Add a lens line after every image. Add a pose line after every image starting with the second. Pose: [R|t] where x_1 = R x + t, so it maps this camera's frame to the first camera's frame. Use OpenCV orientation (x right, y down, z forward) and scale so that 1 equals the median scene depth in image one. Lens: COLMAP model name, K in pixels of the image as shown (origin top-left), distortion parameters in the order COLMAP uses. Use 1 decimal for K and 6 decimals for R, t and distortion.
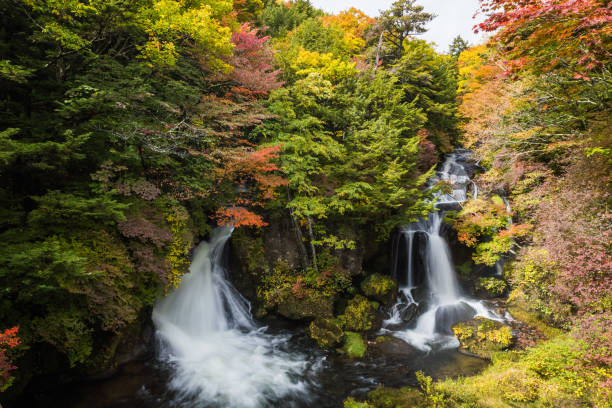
lens RADIAL K [[405.1, 0, 306.4], [0, 405.1, 205.7], [0, 0, 1]] dist [0.016267, -0.000704]
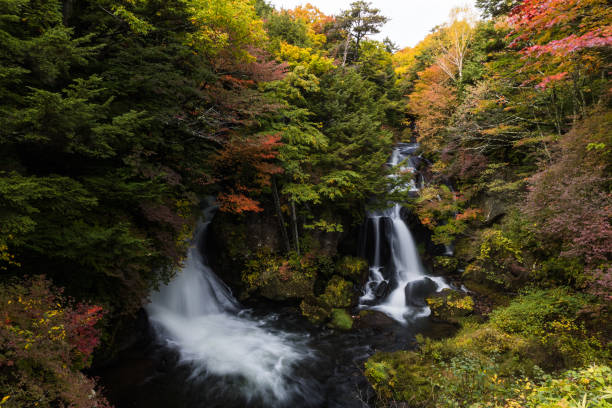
lens RADIAL K [[405.1, 0, 305.5], [0, 405.1, 203.8], [0, 0, 1]] dist [0.016267, -0.000704]
pose [[0.980896, -0.003632, 0.194501, -0.166047], [0.000220, 0.999846, 0.017562, 0.010863], [-0.194535, -0.017183, 0.980745, -0.041696]]
